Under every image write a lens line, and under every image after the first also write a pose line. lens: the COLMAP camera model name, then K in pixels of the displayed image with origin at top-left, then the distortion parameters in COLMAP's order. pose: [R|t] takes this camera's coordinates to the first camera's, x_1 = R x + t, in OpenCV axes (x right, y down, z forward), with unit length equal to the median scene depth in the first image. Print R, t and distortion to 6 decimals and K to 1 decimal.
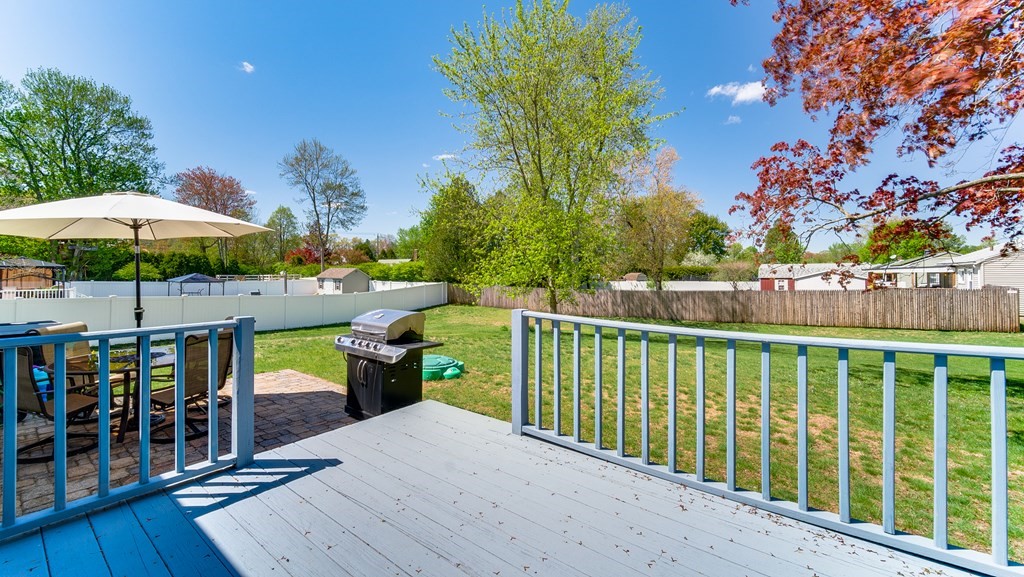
lens RADIAL K [[401.6, 0, 508.4], [0, 401.6, 272.8], [0, 0, 1]] dist [-0.002634, -0.000621]
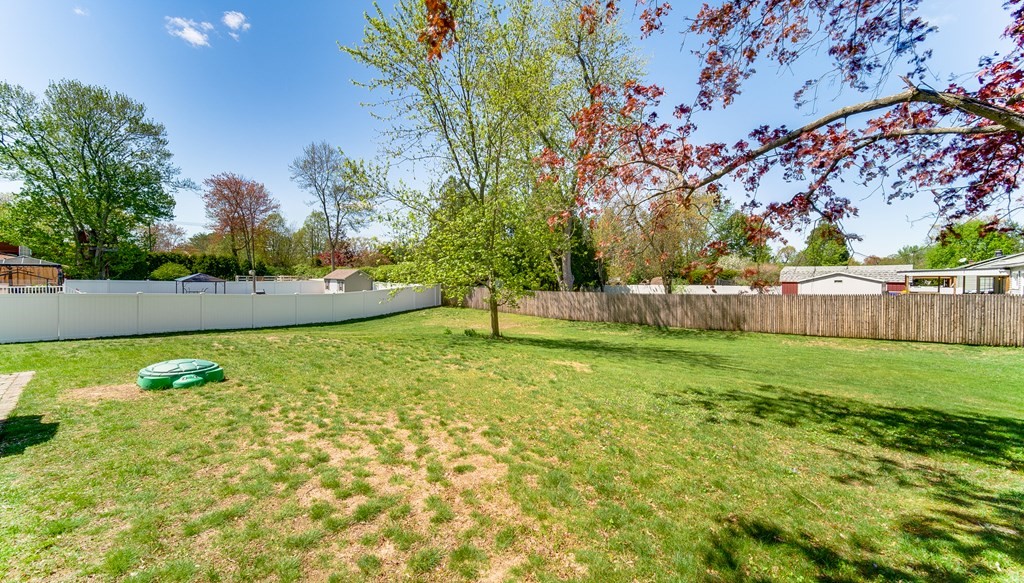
lens RADIAL K [[398.0, 0, 511.4], [0, 398.0, 293.5], [0, 0, 1]] dist [-0.002774, -0.000277]
pose [[0.994492, 0.009995, -0.104330, 0.139404], [-0.005600, 0.999088, 0.042335, 0.005887], [0.104658, -0.041518, 0.993641, 0.056510]]
